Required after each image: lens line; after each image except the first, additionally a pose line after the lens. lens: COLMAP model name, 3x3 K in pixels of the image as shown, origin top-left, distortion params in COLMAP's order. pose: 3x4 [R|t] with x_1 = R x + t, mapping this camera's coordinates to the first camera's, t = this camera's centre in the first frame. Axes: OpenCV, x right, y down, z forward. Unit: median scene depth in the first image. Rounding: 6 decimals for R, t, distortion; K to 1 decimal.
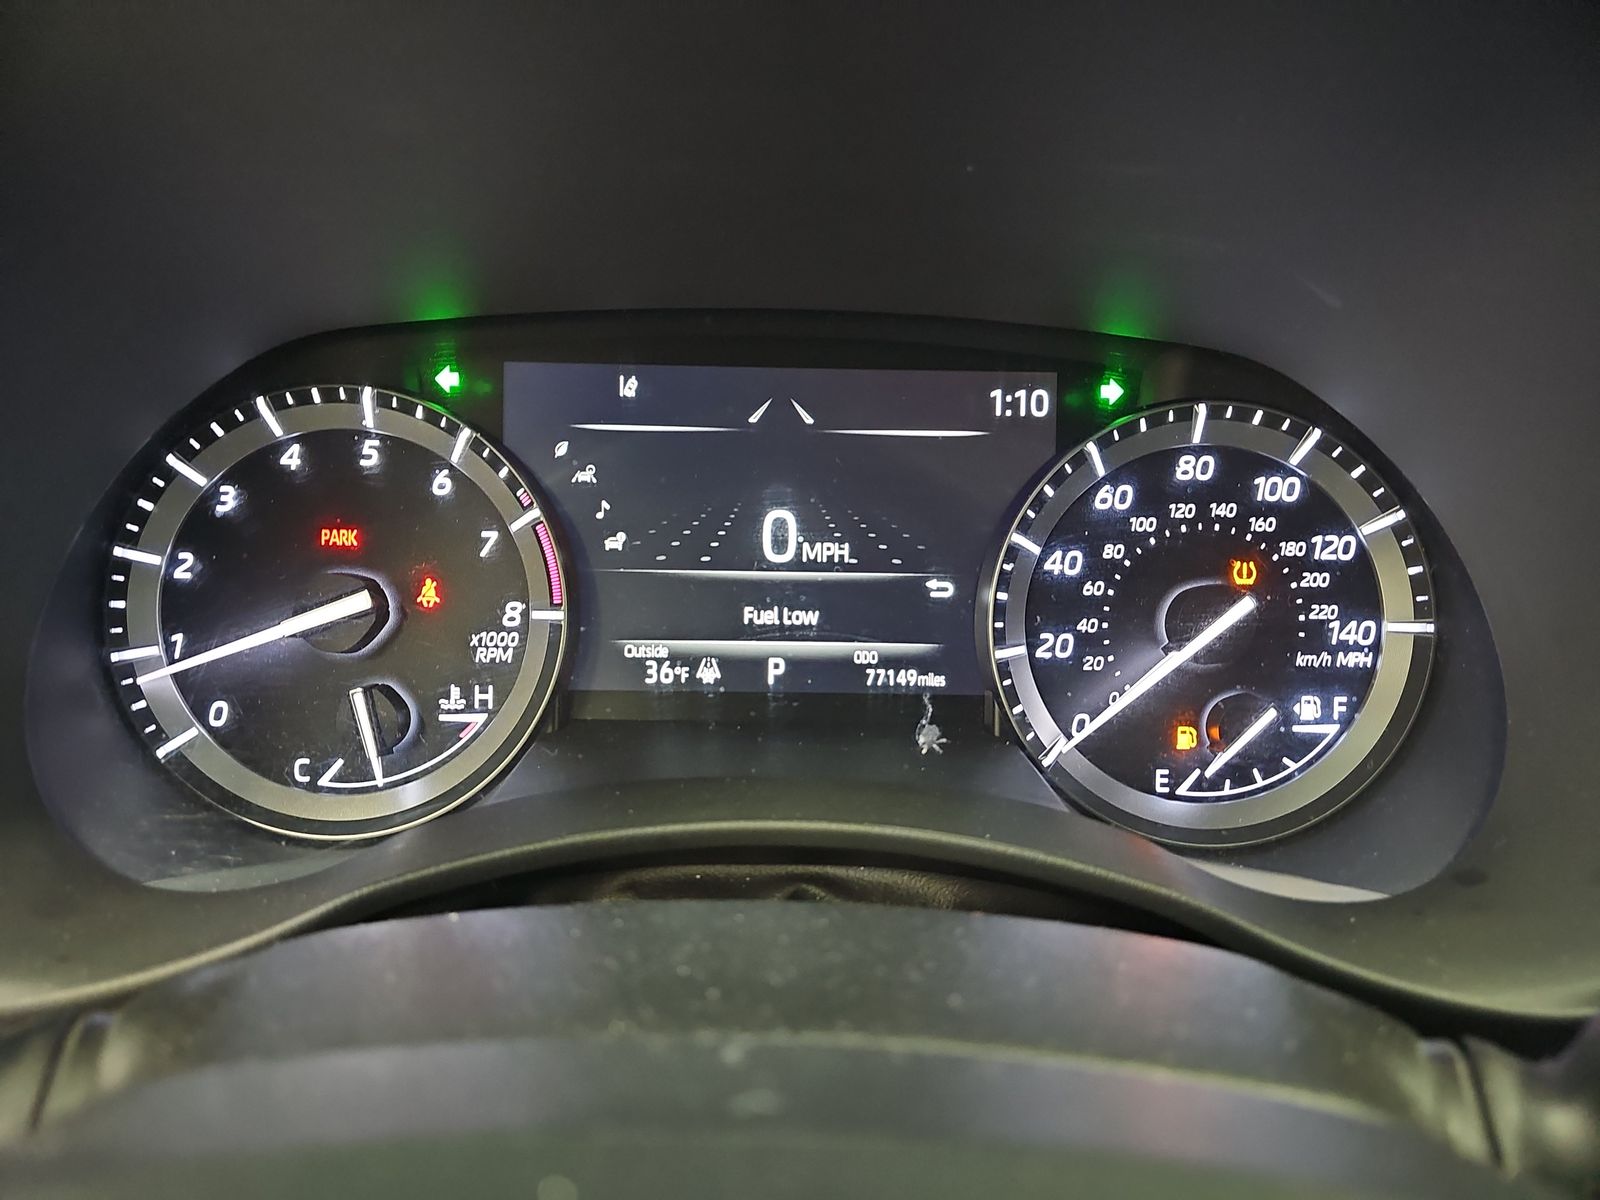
lens RADIAL K [[1042.1, 0, 796.9], [0, 1042.1, 607.1], [0, 0, 1]] dist [-0.008654, -0.021645]
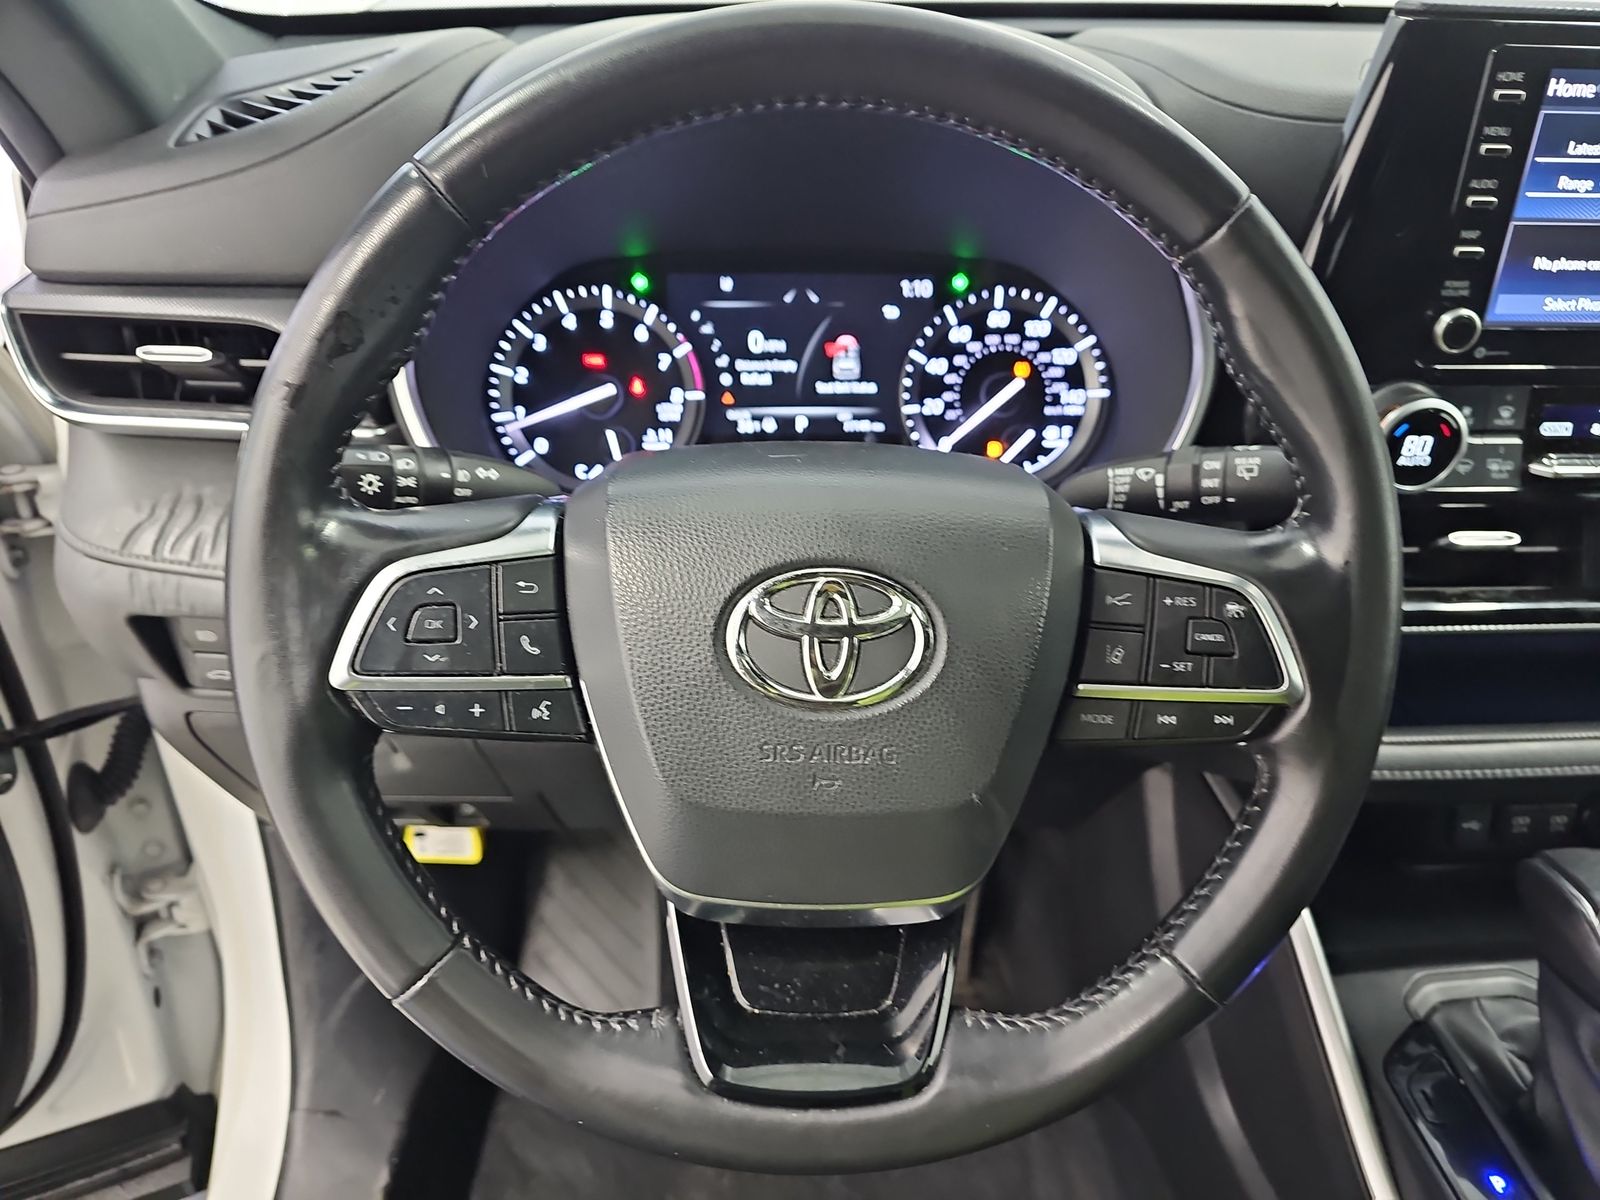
lens RADIAL K [[1042.1, 0, 795.8], [0, 1042.1, 612.4], [0, 0, 1]] dist [-0.008654, -0.021645]
pose [[0.998945, -0.028006, 0.036391, -0.121033], [0.023591, 0.992905, 0.116545, 0.201150], [-0.039396, -0.115564, 0.992518, -1.148678]]
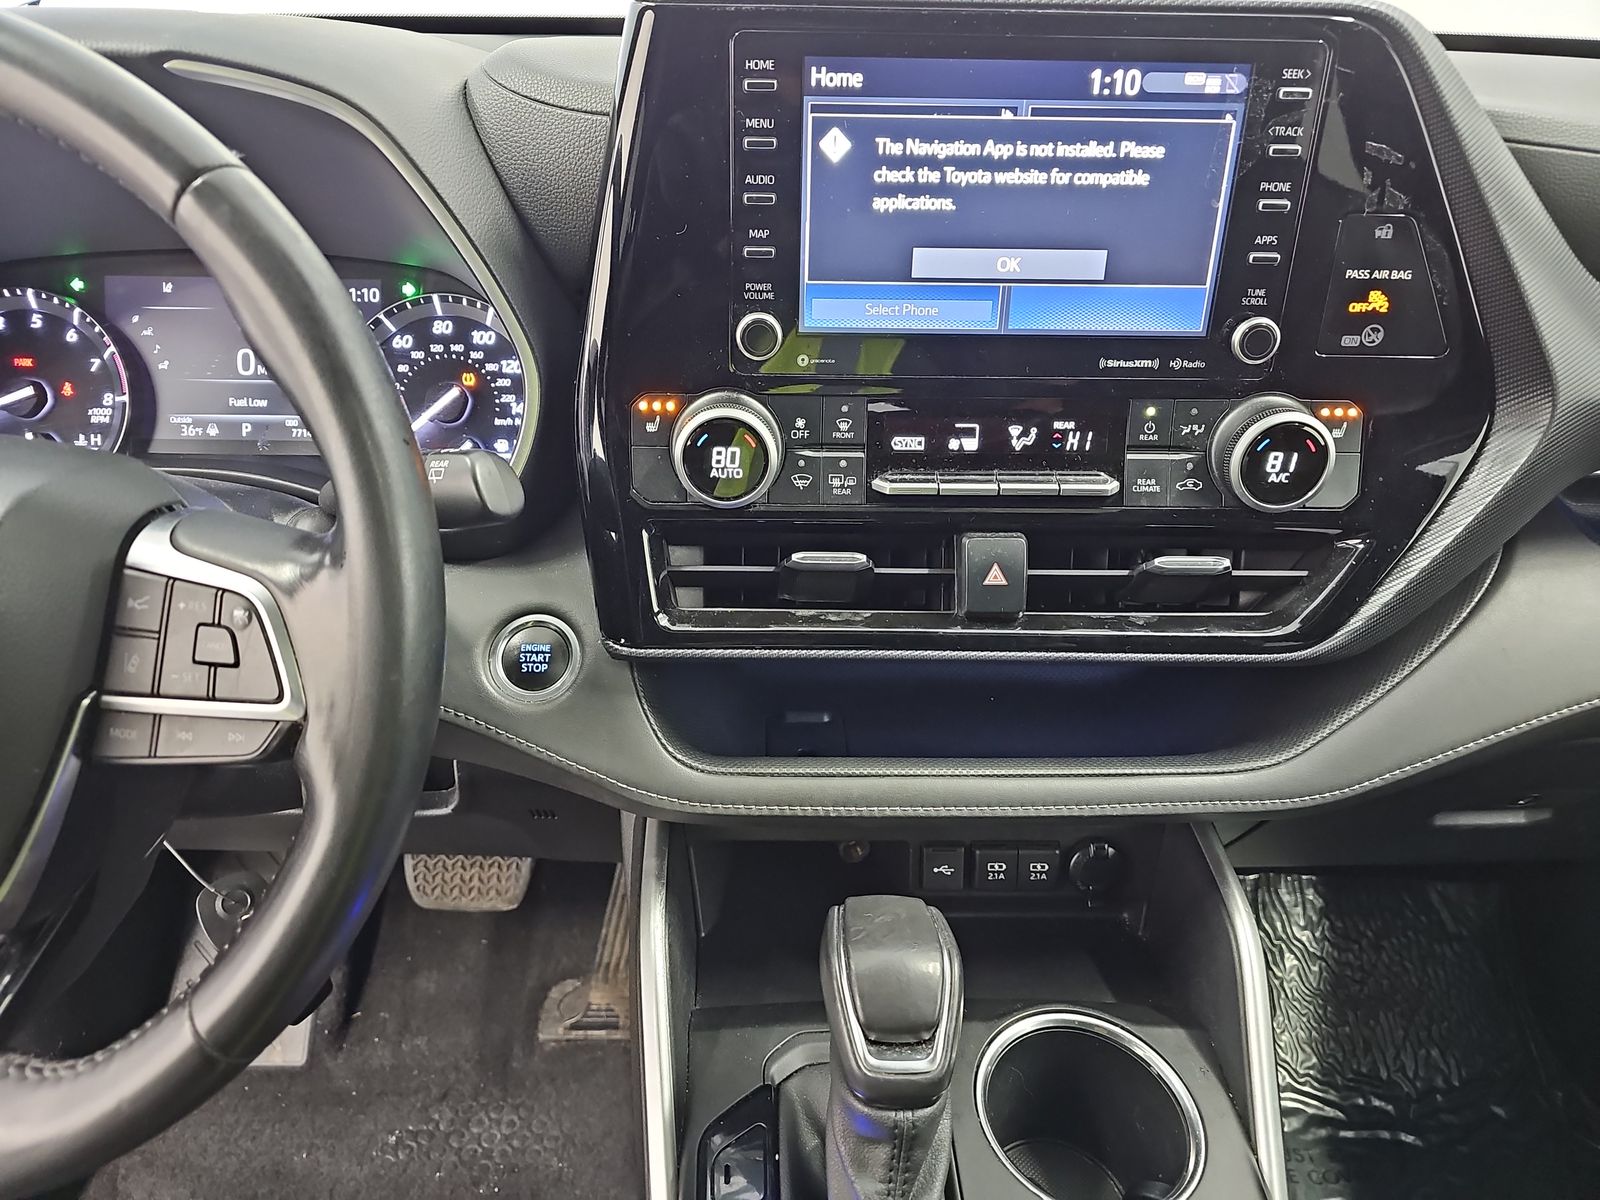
lens RADIAL K [[1042.1, 0, 800.9], [0, 1042.1, 596.9], [0, 0, 1]] dist [-0.008654, -0.021645]
pose [[0.999540, -0.003839, 0.030088, 1.024701], [0.001760, 0.997629, 0.068804, 0.256246], [-0.030281, -0.068719, 0.997176, -1.096055]]
